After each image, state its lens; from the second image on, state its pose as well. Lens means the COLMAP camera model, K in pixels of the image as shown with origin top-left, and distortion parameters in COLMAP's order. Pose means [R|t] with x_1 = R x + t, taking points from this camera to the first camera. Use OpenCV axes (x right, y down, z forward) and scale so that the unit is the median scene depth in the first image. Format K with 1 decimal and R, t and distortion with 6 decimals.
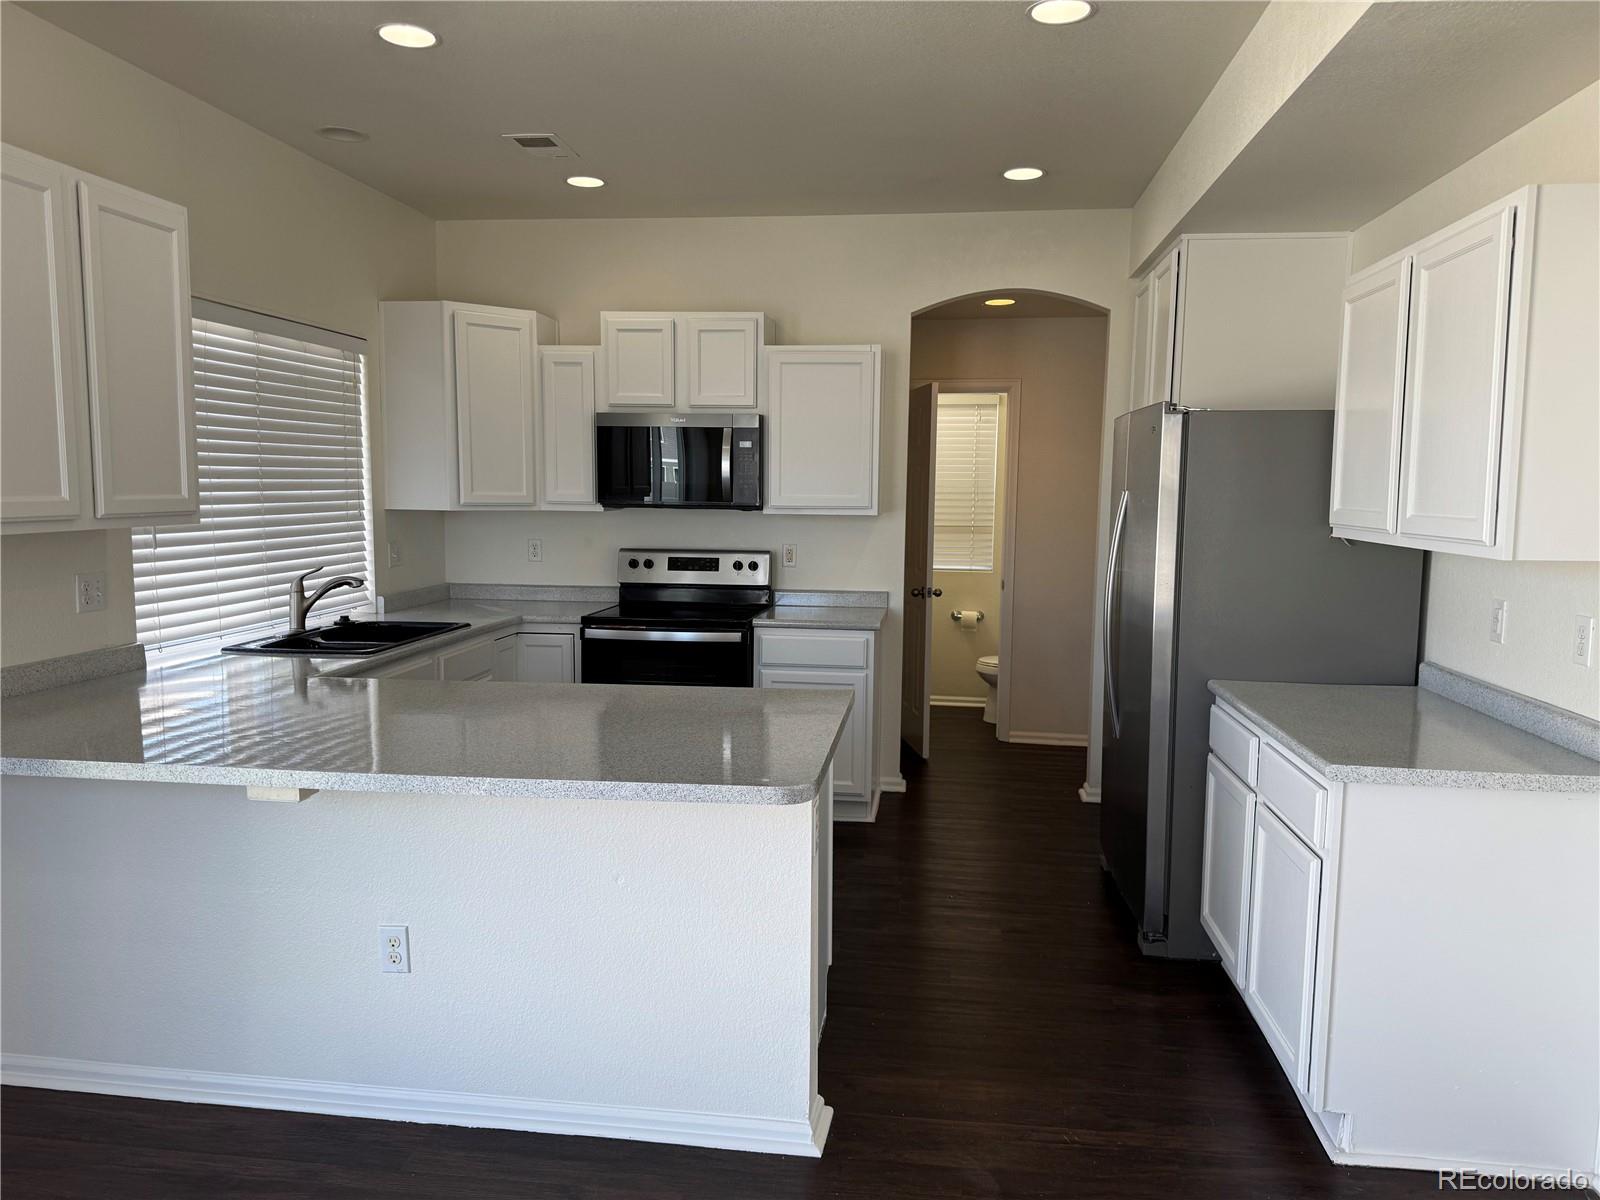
lens RADIAL K [[1136.2, 0, 800.0], [0, 1136.2, 600.0], [0, 0, 1]] dist [0.002840, -0.000136]
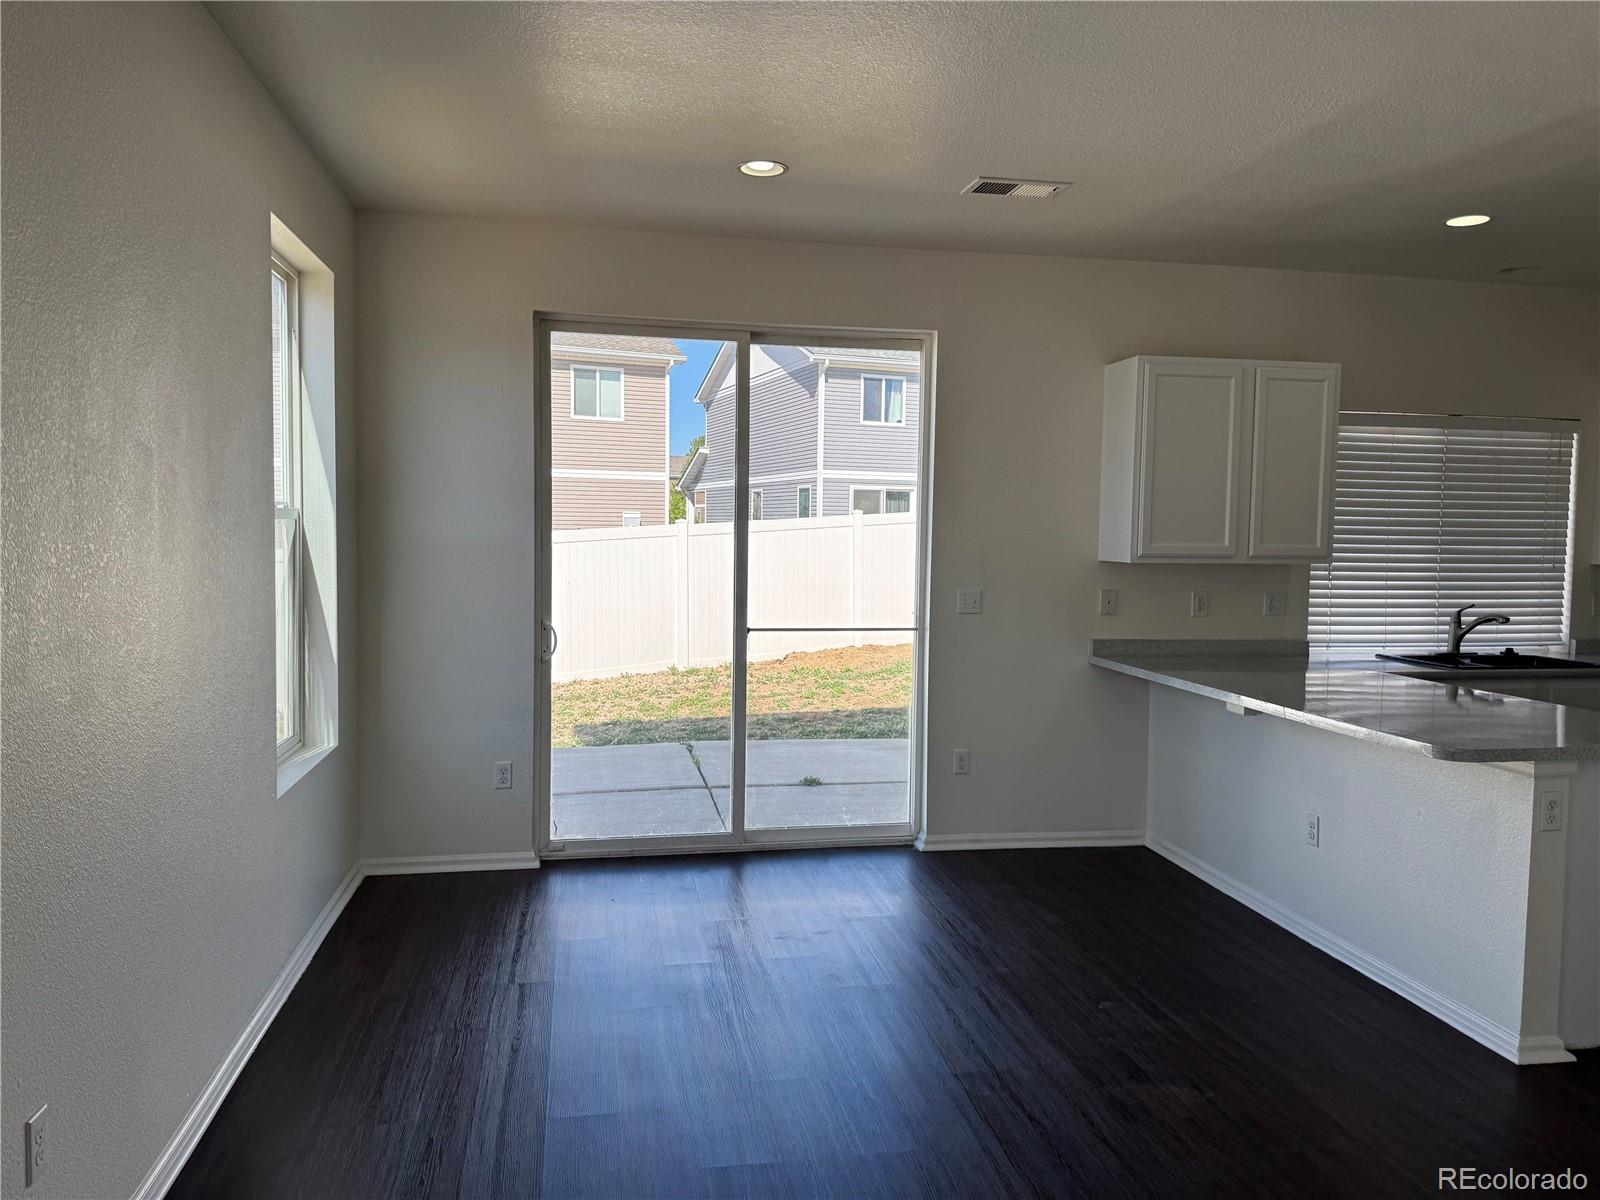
lens RADIAL K [[1136.2, 0, 800.0], [0, 1136.2, 600.0], [0, 0, 1]] dist [0.002840, -0.000136]
pose [[0.307641, 0.057383, -0.949771, 0.679798], [-0.109850, 0.993647, 0.024452, 0.021331], [0.945140, 0.096810, 0.311990, -0.149078]]
